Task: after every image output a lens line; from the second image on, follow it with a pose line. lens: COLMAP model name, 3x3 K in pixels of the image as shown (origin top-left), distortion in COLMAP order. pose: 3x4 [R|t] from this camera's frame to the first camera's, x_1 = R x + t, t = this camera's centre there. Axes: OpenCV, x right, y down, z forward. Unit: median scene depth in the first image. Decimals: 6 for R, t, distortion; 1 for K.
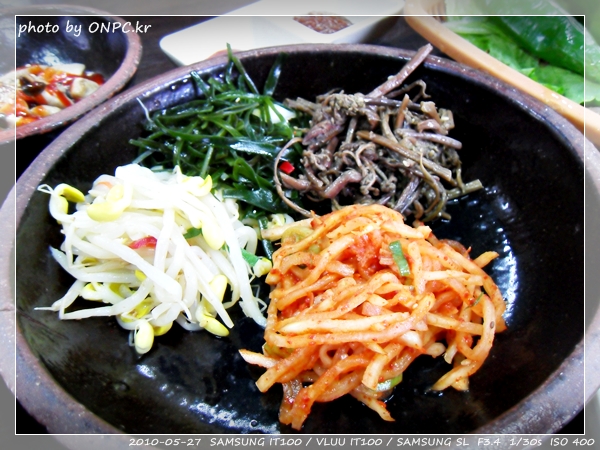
lens RADIAL K [[488.3, 0, 300.0], [0, 488.3, 225.0], [0, 0, 1]] dist [-0.002779, -0.001289]
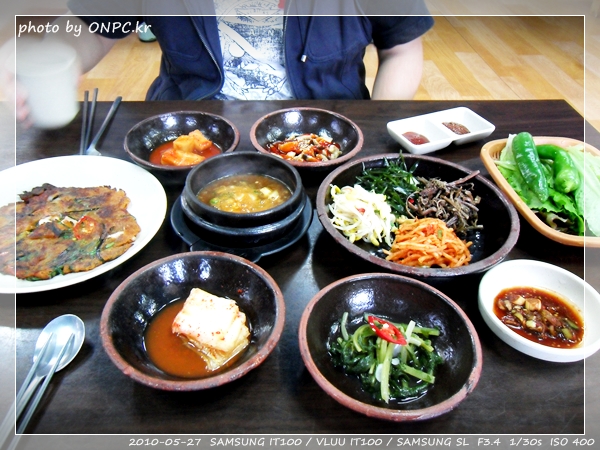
lens RADIAL K [[488.3, 0, 300.0], [0, 488.3, 225.0], [0, 0, 1]] dist [-0.002779, -0.001289]
pose [[0.940007, 0.273210, -0.204311, -0.017624], [-0.292303, 0.953805, -0.069392, 0.392841], [0.175915, 0.124949, 0.976443, -1.803865]]
